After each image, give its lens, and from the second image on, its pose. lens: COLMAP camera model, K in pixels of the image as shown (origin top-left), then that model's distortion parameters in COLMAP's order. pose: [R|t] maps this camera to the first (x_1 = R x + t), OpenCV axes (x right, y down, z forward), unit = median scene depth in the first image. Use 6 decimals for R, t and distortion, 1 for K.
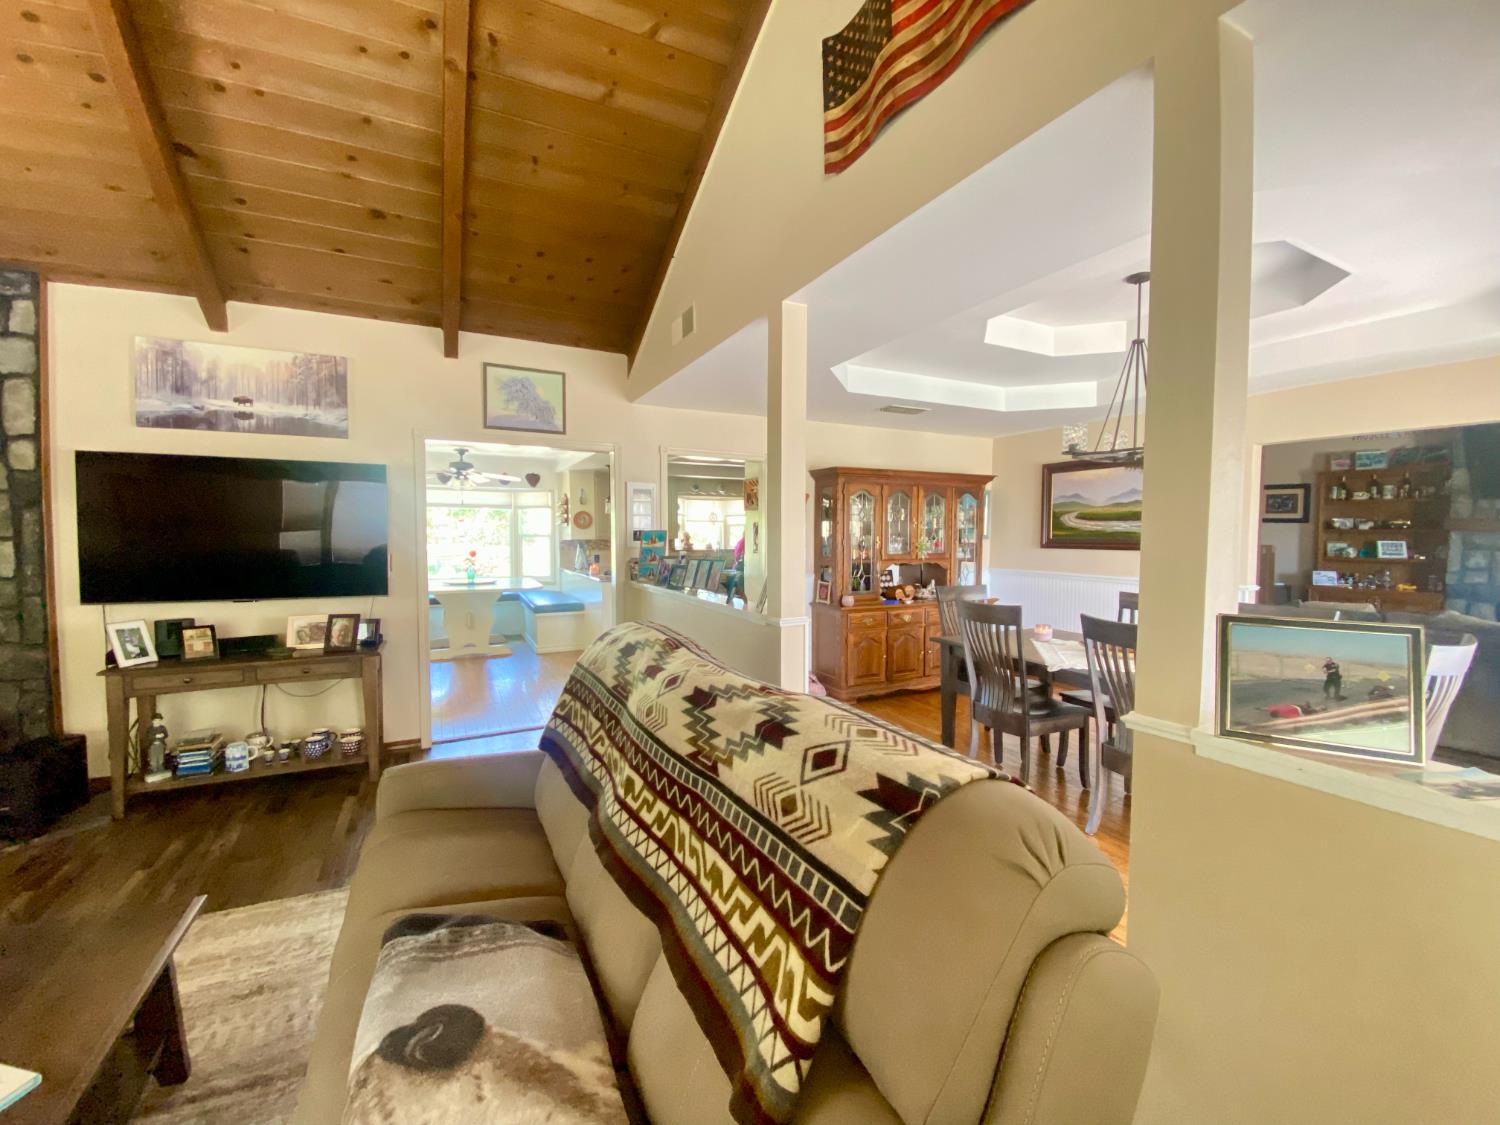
lens RADIAL K [[607.4, 0, 750.0], [0, 607.4, 562.5], [0, 0, 1]] dist [0.018892, -0.020071]
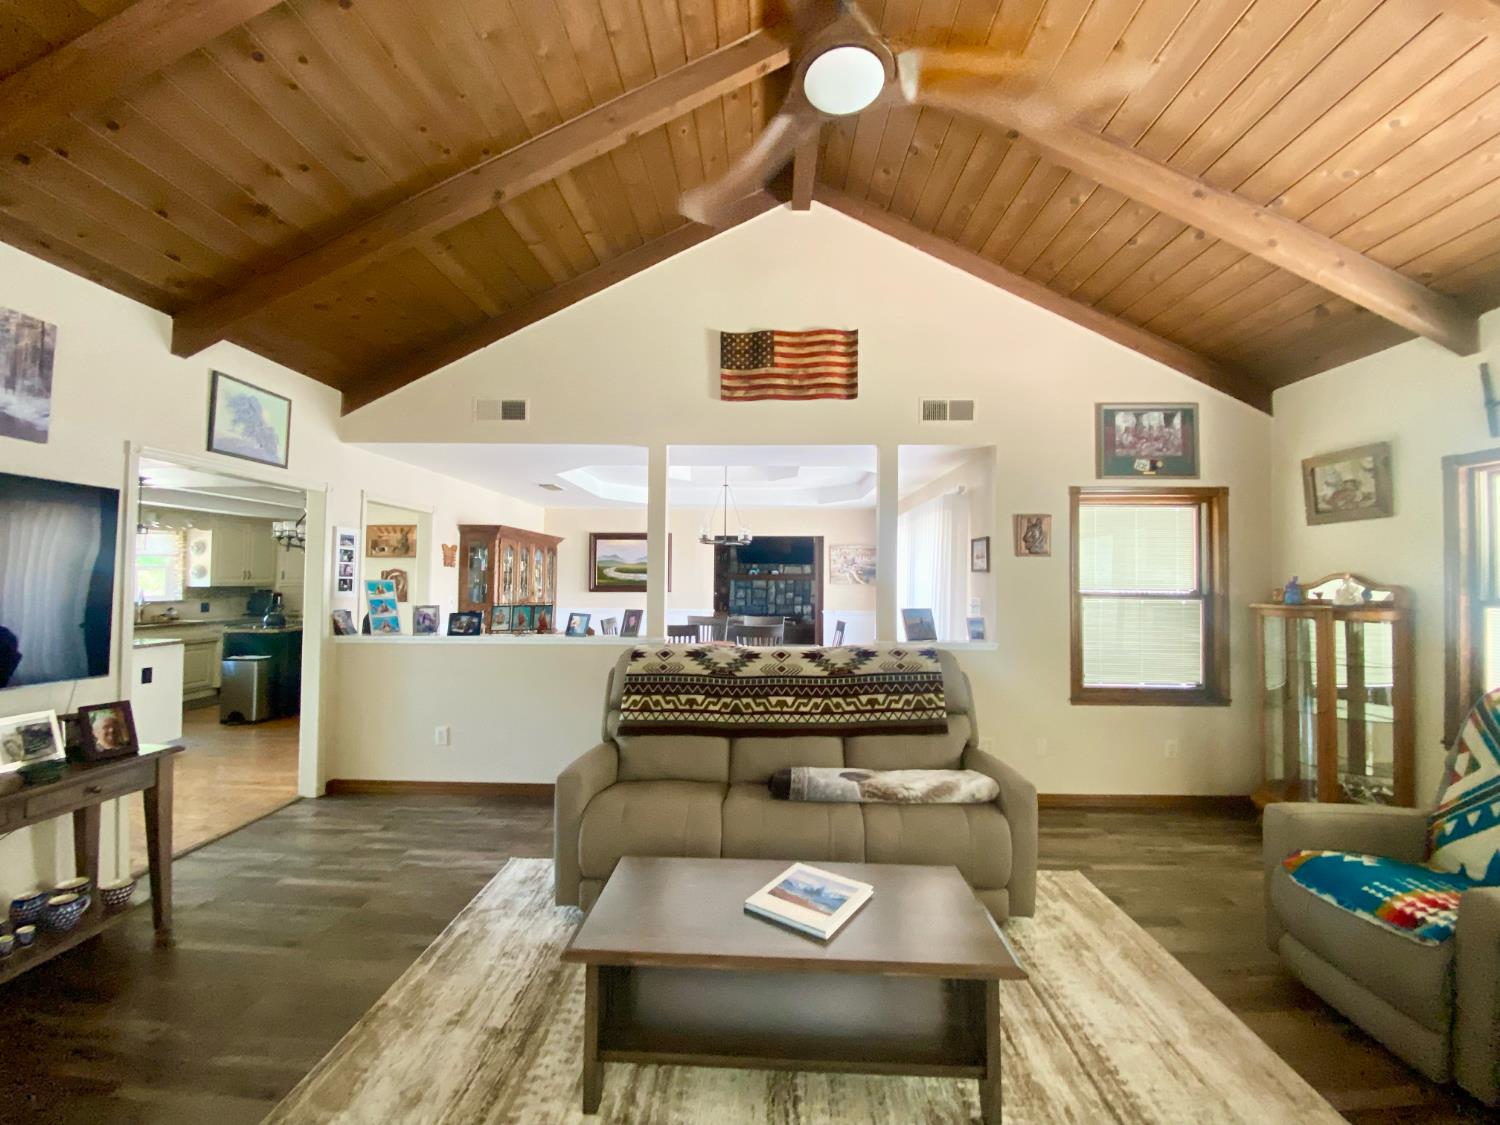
lens RADIAL K [[607.4, 0, 750.0], [0, 607.4, 562.5], [0, 0, 1]] dist [0.018892, -0.020071]
pose [[0.471814, 0.025588, 0.881326, -0.562629], [0.037703, 0.998079, -0.049162, -0.008077], [-0.880891, 0.056424, 0.469943, 0.016279]]
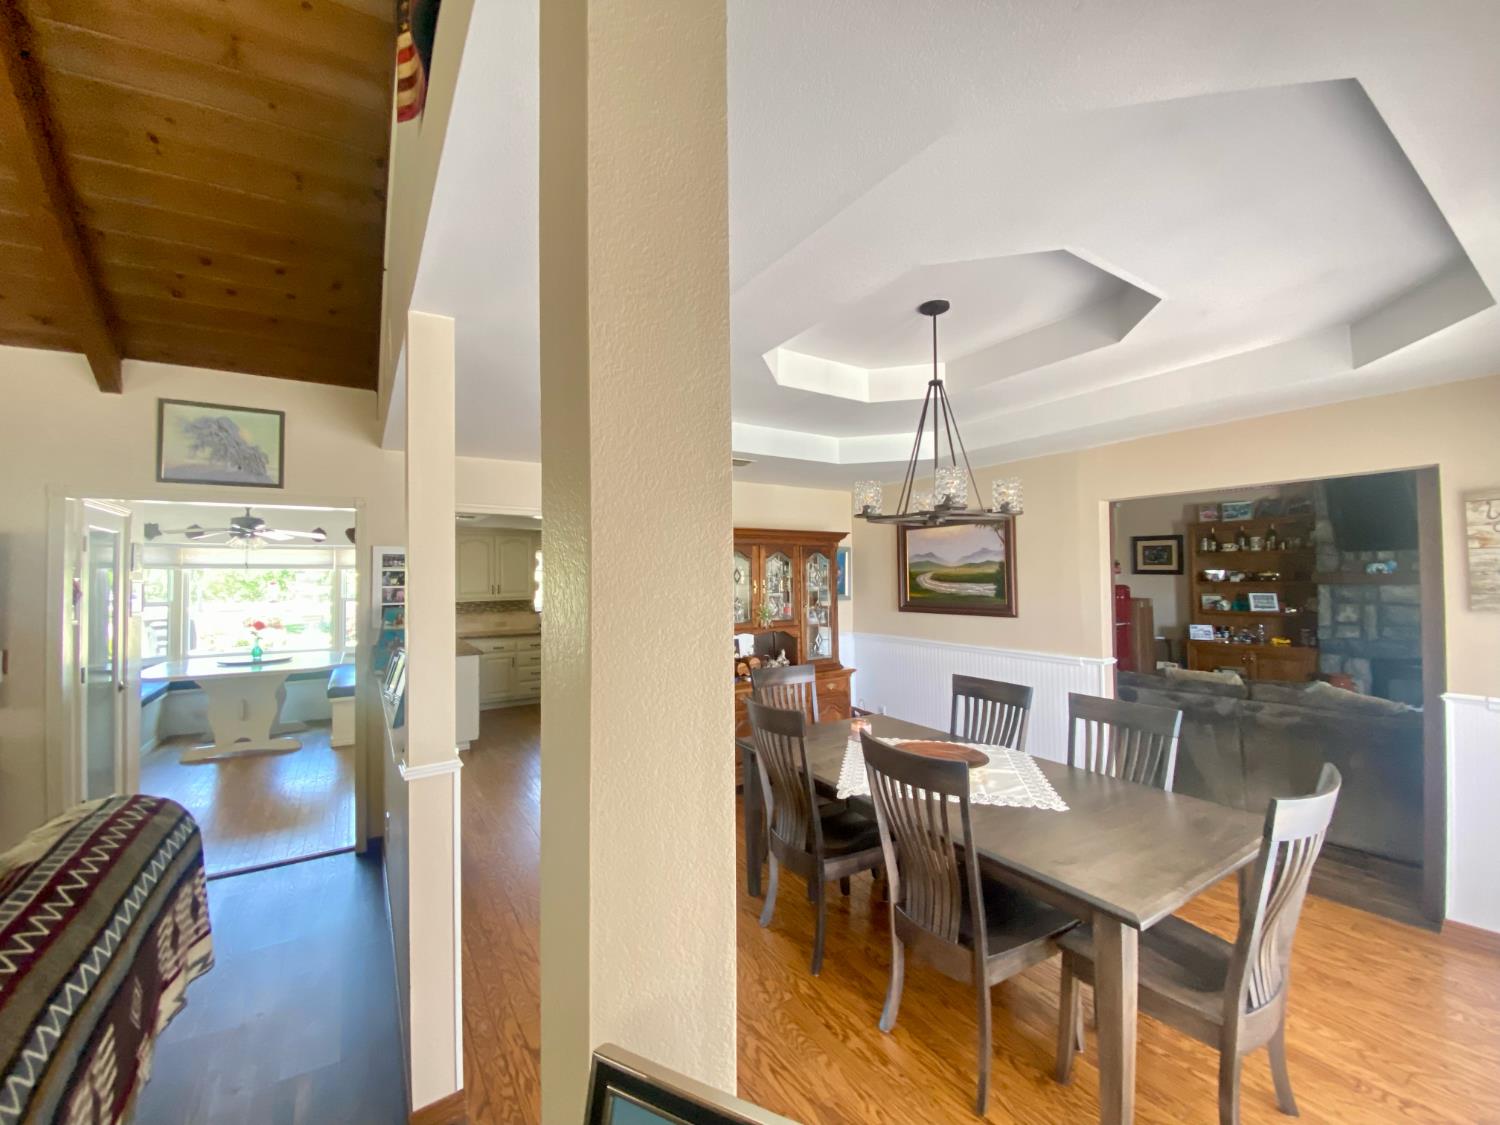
lens RADIAL K [[607.4, 0, 750.0], [0, 607.4, 562.5], [0, 0, 1]] dist [0.018892, -0.020071]
pose [[0.994809, -0.011182, 0.101148, 0.163054], [0.018627, 0.997161, -0.072963, -0.034146], [-0.100045, 0.074468, 0.992192, 0.121159]]
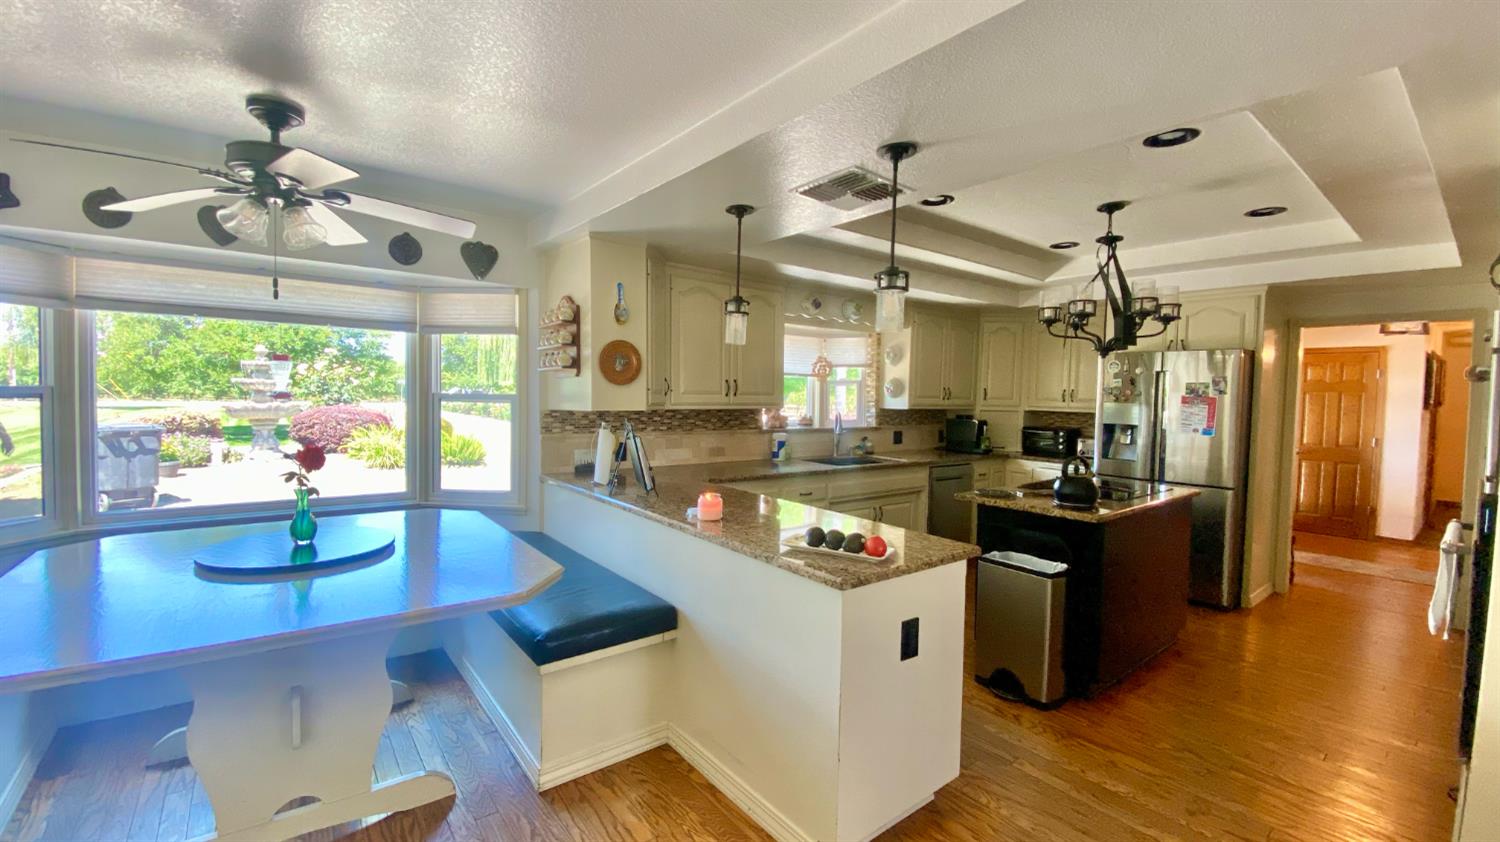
lens RADIAL K [[612.5, 0, 750.0], [0, 612.5, 421.0], [0, 0, 1]] dist [-0.014087, -0.000152]
pose [[0.978103, 0.009387, 0.207910, -0.378319], [-0.009233, 0.999956, -0.001710, -0.043275], [-0.207916, -0.000247, 0.978147, 0.811365]]
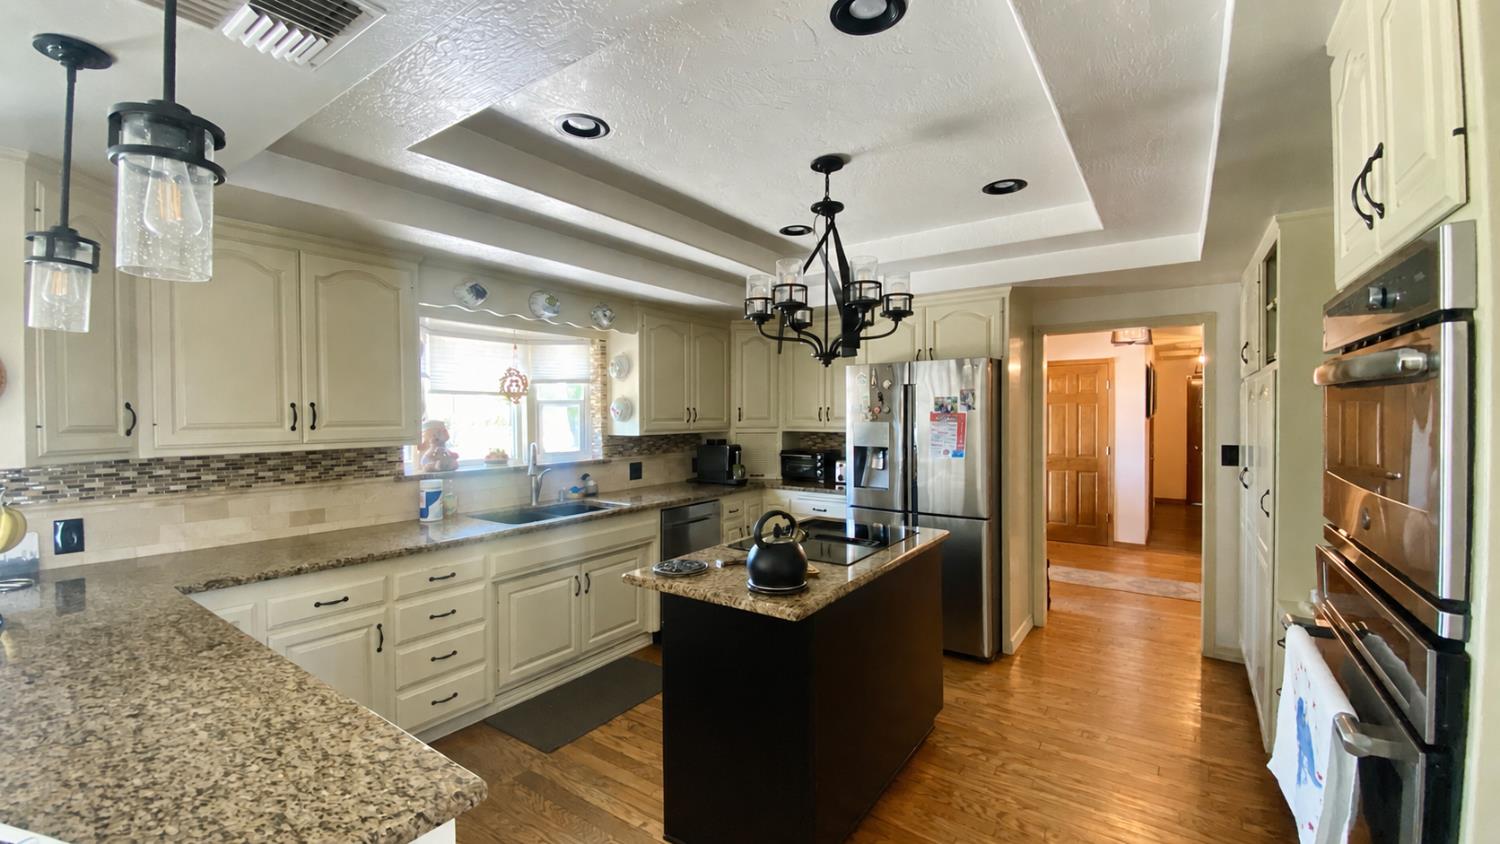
lens RADIAL K [[618.2, 0, 776.2], [0, 618.2, 422.8], [0, 0, 1]] dist [0.021901, -0.000010]
pose [[0.858860, -0.012618, 0.512055, -0.189300], [0.029883, 0.999228, -0.025501, -0.056902], [-0.511338, 0.037204, 0.858574, 0.949226]]
